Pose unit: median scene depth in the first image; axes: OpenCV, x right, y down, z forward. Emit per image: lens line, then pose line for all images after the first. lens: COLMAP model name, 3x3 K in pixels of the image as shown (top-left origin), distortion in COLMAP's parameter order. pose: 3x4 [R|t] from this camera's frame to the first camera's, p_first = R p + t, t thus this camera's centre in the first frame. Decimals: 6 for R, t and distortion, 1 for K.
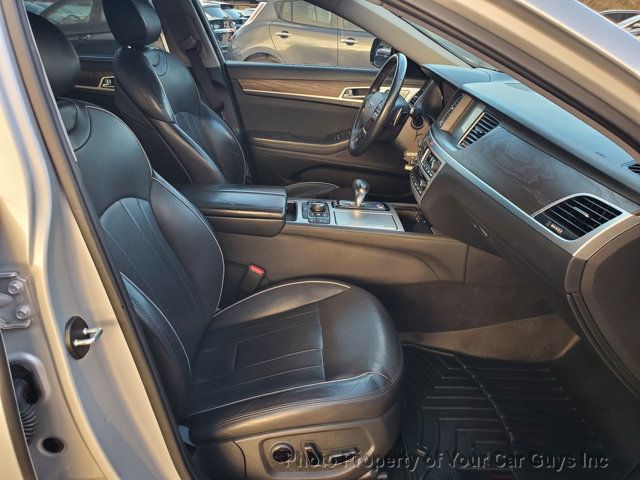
lens RADIAL K [[487.0, 0, 323.3], [0, 487.0, 228.4], [0, 0, 1]] dist [0.022298, -0.006275]
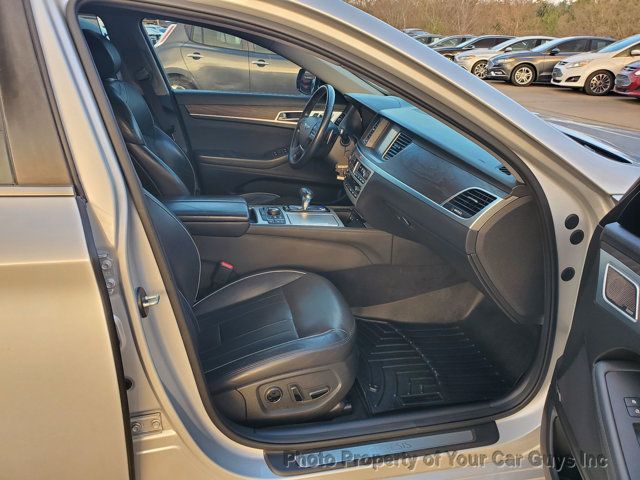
lens RADIAL K [[484.0, 0, 319.6], [0, 484.0, 226.5], [0, 0, 1]] dist [0.053656, -0.003080]
pose [[0.983174, -0.050926, 0.175430, -0.117483], [0.056992, 0.997932, -0.029710, 0.038590], [-0.173555, 0.039208, 0.984043, -0.224267]]
